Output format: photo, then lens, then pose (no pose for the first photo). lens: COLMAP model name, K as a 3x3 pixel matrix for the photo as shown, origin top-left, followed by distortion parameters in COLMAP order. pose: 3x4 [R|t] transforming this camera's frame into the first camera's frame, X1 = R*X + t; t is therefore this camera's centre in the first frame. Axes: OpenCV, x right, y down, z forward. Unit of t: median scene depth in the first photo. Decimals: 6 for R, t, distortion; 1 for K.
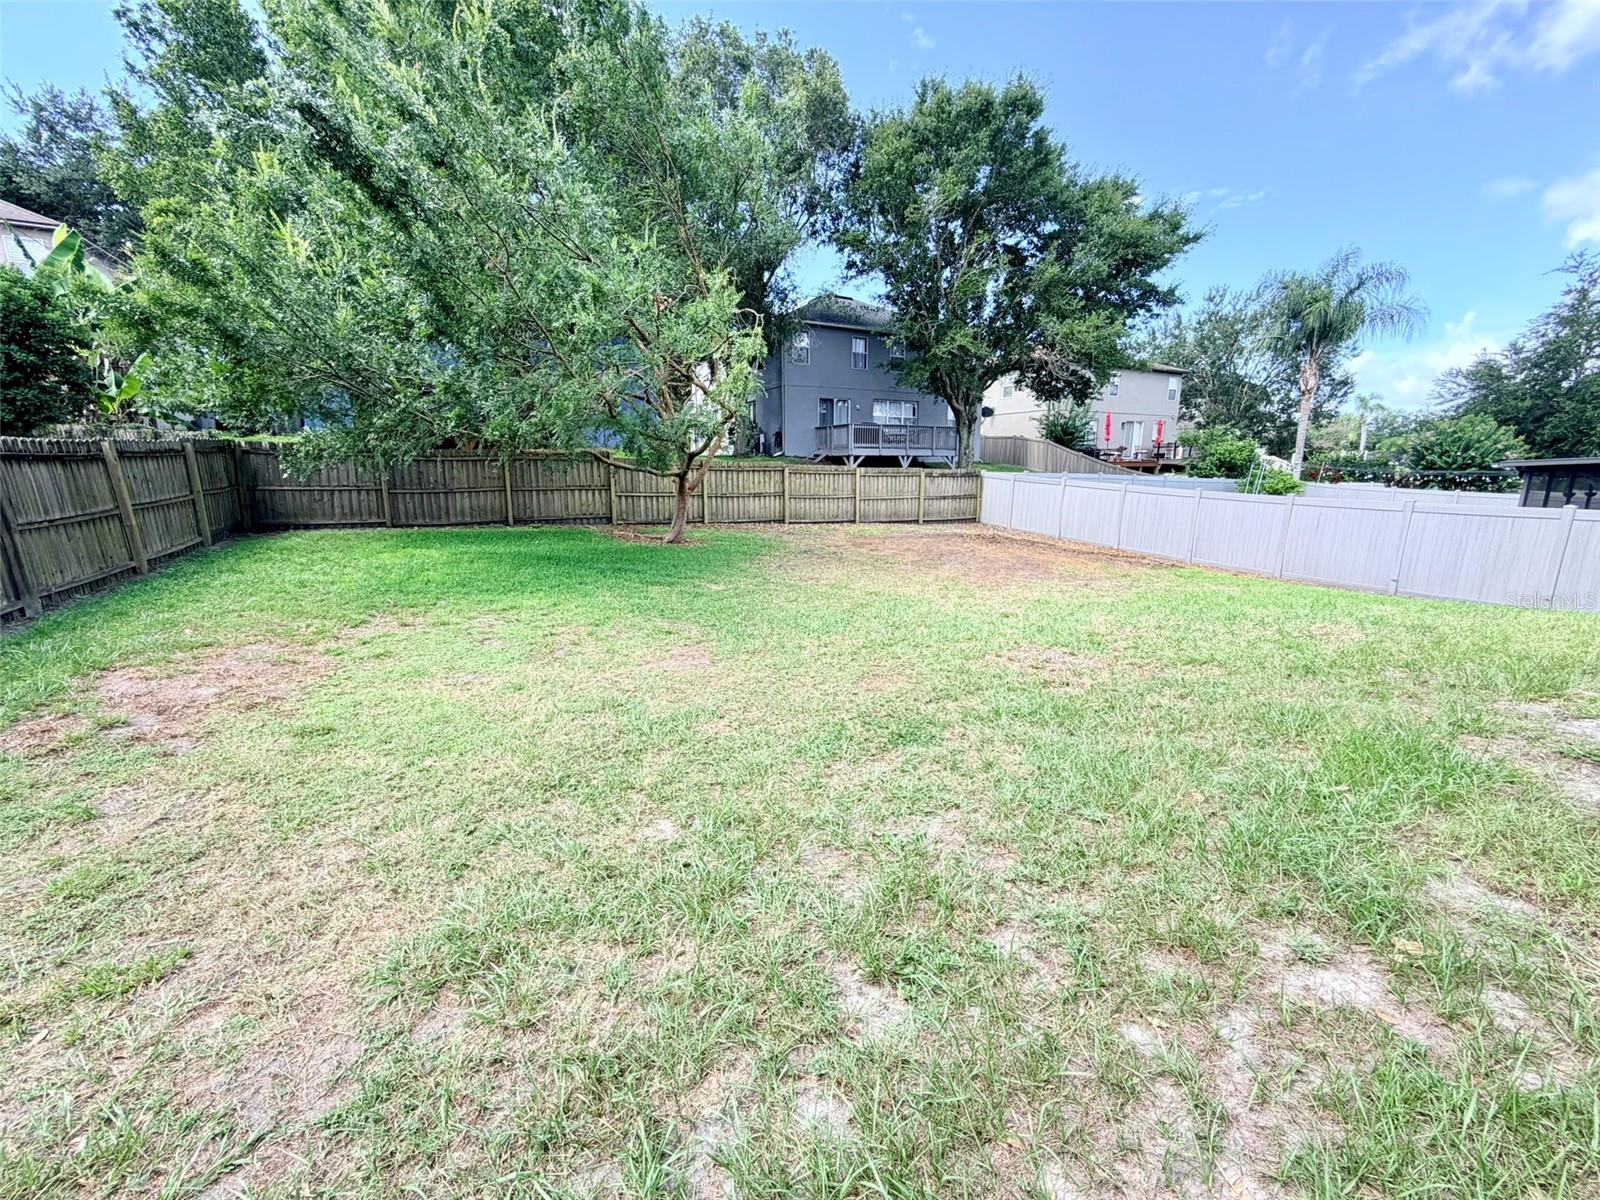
lens RADIAL K [[638.5, 0, 800.4], [0, 638.5, 598.3], [0, 0, 1]] dist [0.000895, -0.000435]
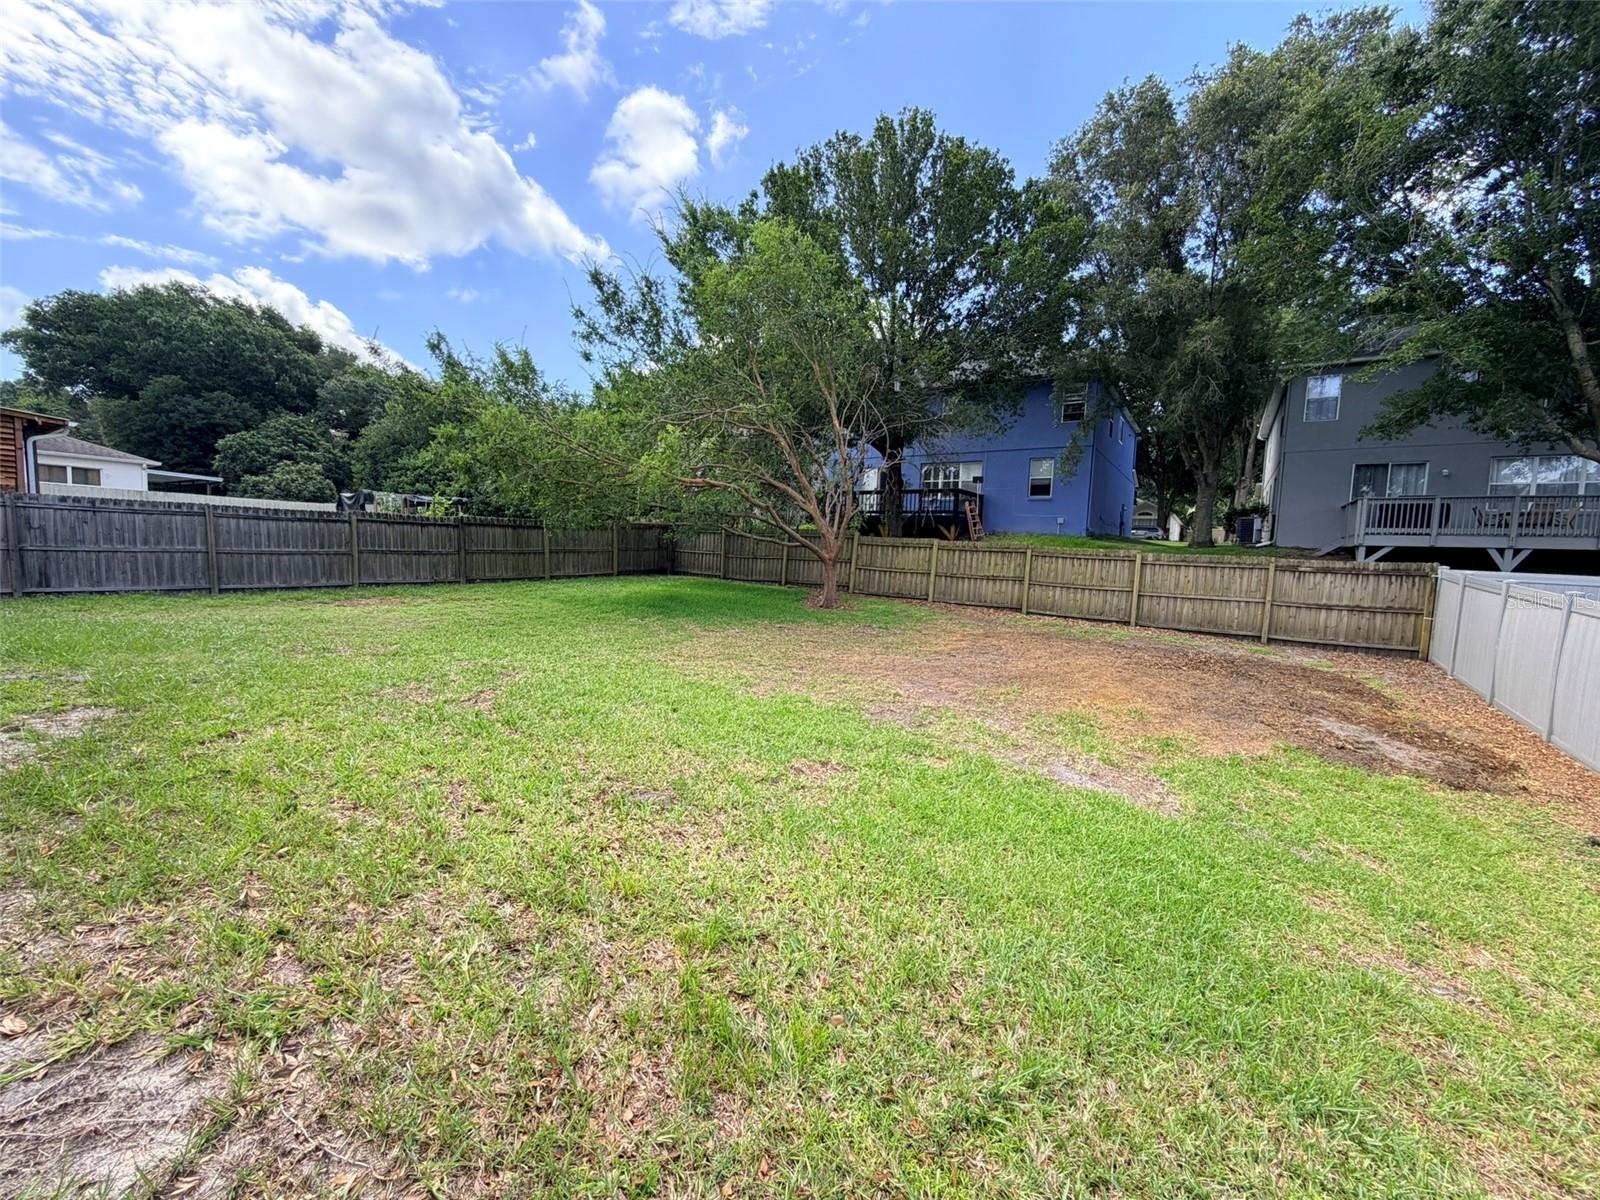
lens RADIAL K [[638.5, 0, 798.4], [0, 638.5, 604.8], [0, 0, 1]] dist [0.000895, -0.000435]
pose [[0.443259, 0.085424, -0.892314, 0.536895], [-0.219774, 0.975423, -0.015793, -0.041662], [0.869035, 0.203108, 0.451139, 0.302388]]
